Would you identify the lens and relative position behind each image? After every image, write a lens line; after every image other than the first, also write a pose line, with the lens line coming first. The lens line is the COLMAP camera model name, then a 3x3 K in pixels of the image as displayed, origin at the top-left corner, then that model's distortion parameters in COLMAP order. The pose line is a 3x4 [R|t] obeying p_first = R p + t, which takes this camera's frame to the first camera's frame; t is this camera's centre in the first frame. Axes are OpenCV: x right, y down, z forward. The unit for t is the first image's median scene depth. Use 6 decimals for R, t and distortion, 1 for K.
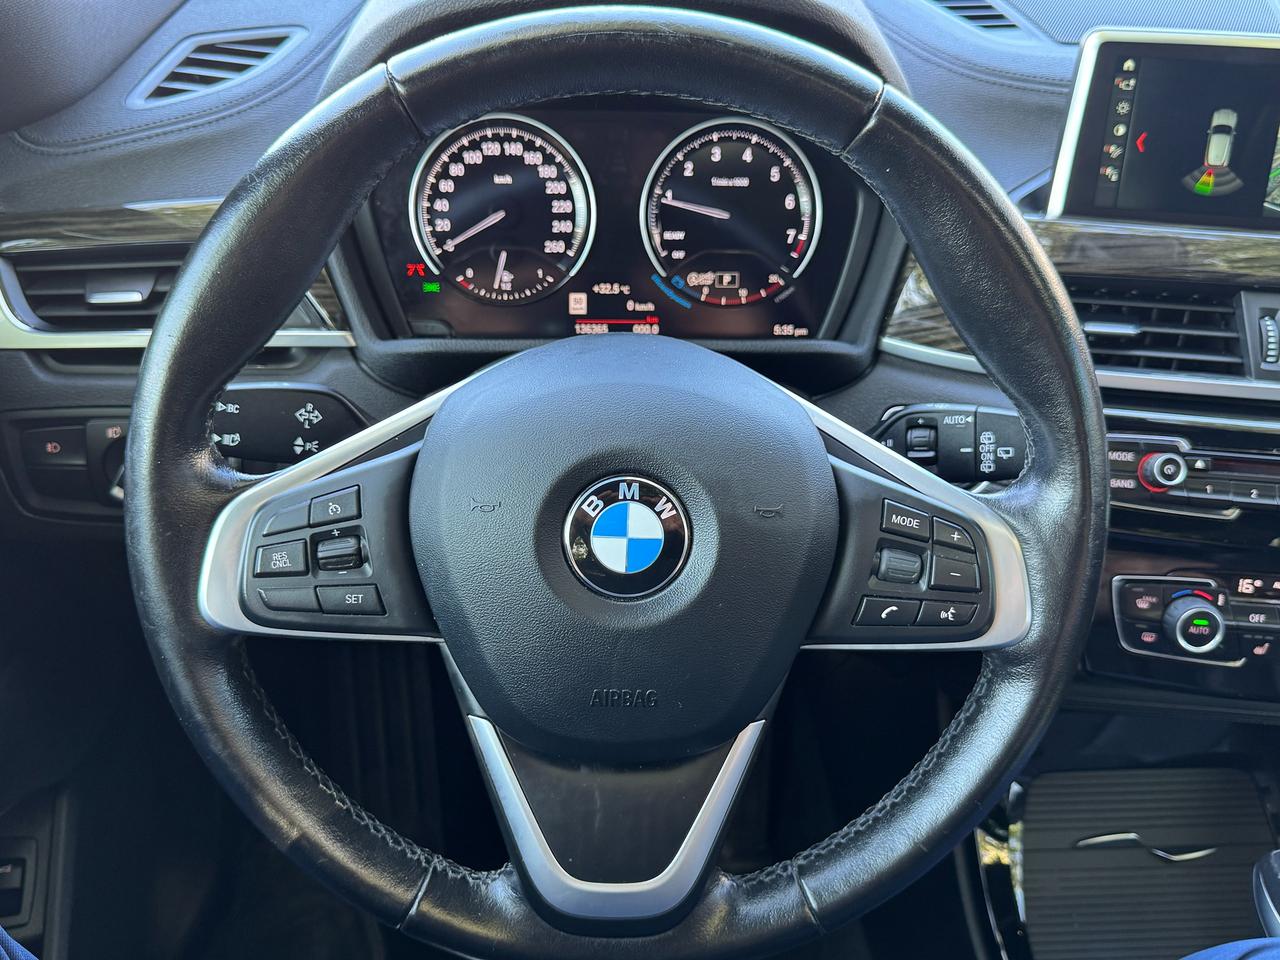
lens RADIAL K [[1049.7, 0, 645.6], [0, 1049.7, 526.5], [0, 0, 1]] dist [0.146329, -0.224001]
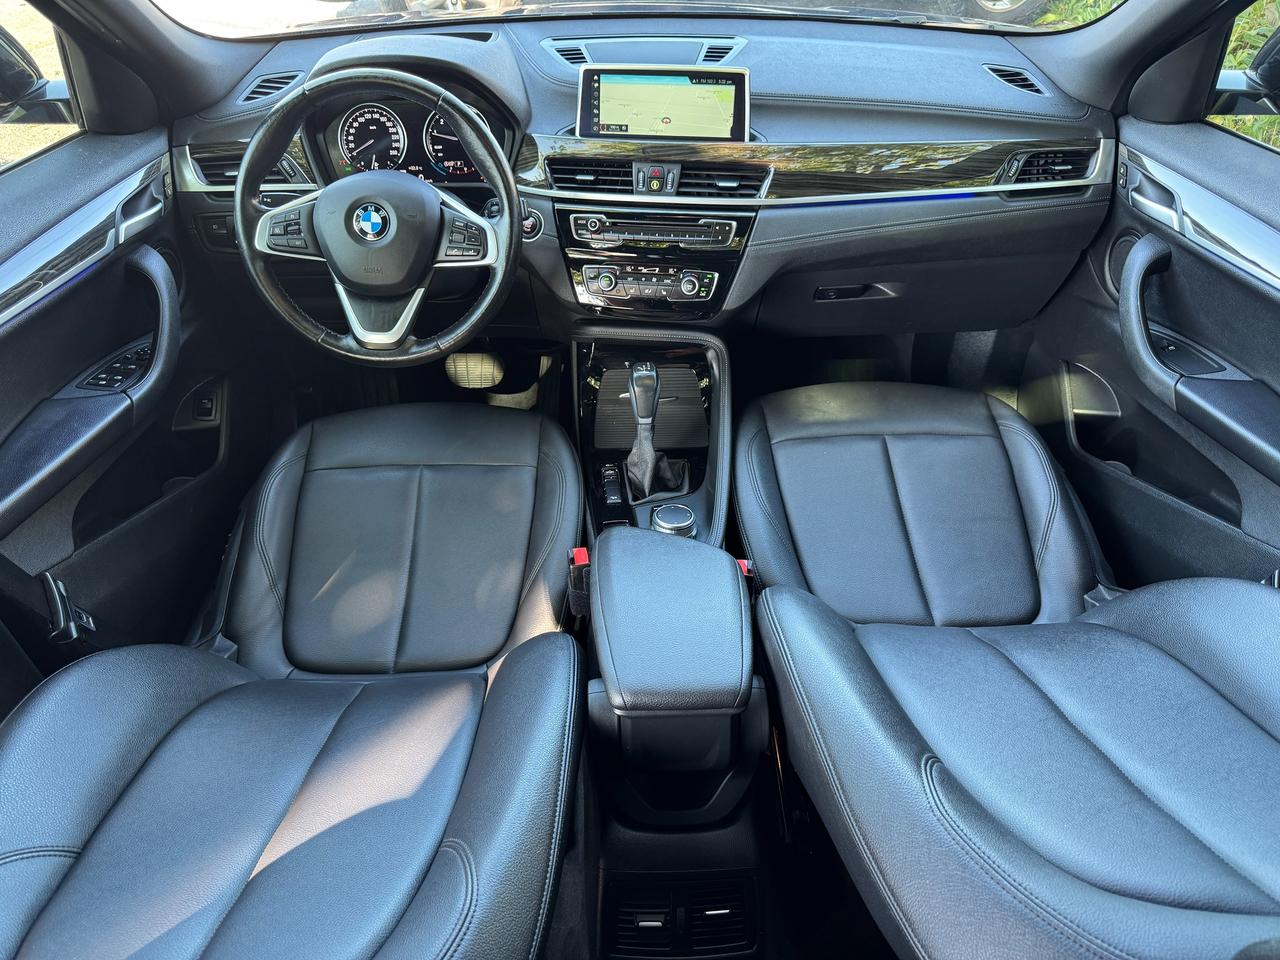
lens RADIAL K [[923.2, 0, 632.3], [0, 923.2, 485.6], [0, 0, 1]] dist [0.040338, -0.003385]
pose [[0.997378, -0.001870, -0.072351, 0.692447], [0.003552, 0.999726, 0.023132, 0.529316], [0.072287, -0.023328, 0.997111, -1.326277]]
